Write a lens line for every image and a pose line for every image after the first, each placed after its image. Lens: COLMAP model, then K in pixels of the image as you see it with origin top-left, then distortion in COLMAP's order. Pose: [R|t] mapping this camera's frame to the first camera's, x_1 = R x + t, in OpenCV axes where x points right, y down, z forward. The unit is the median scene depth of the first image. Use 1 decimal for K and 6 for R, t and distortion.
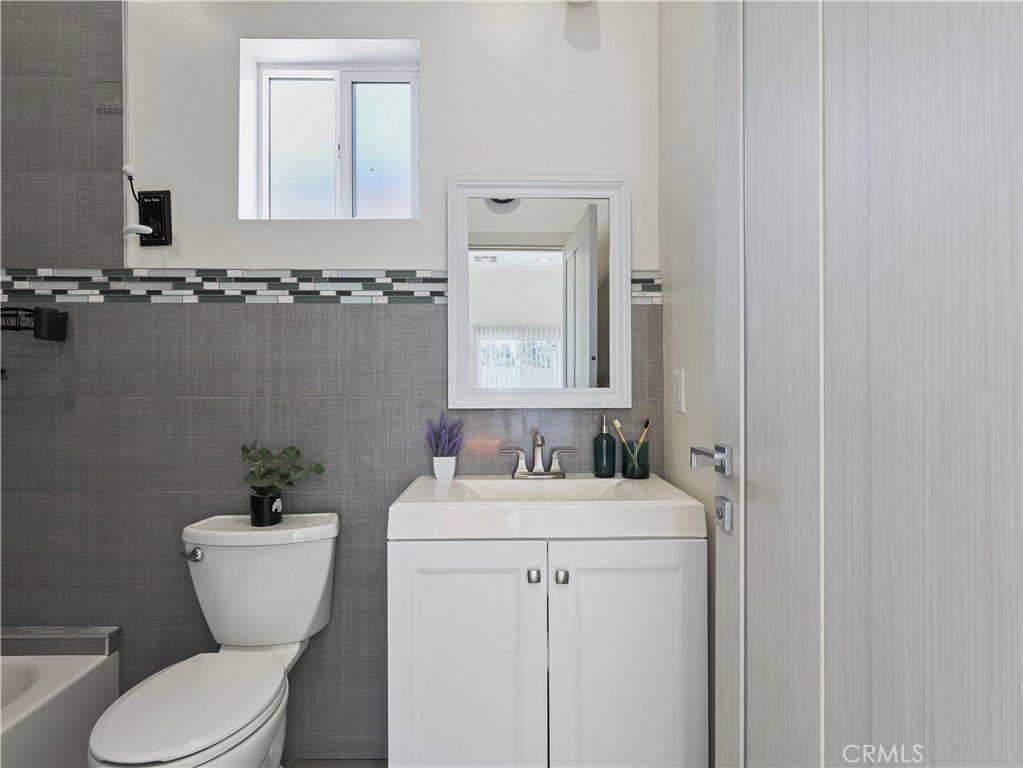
lens RADIAL K [[539.6, 0, 516.4], [0, 539.6, 383.1], [0, 0, 1]] dist [-0.003184, 0.003971]
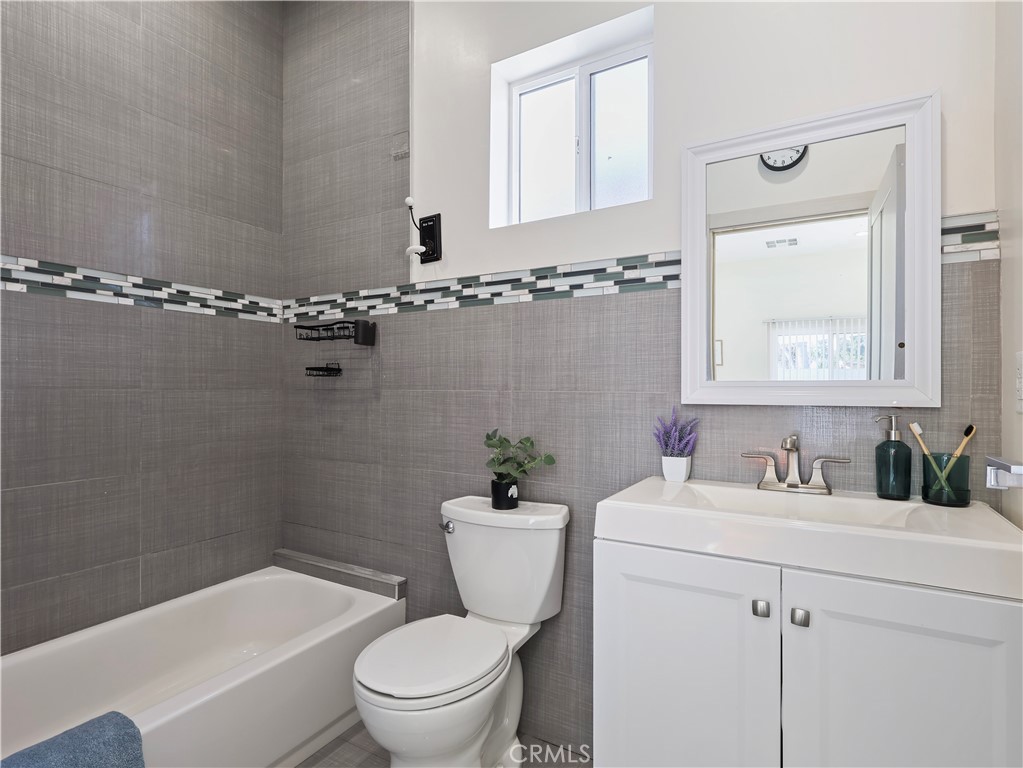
lens RADIAL K [[539.6, 0, 511.6], [0, 539.6, 389.6], [0, 0, 1]] dist [-0.003184, 0.003971]
pose [[0.852297, 0.002688, -0.523051, 0.101977], [-0.001341, 0.999995, 0.002953, 0.020962], [0.523056, -0.001816, 0.852297, 0.085863]]
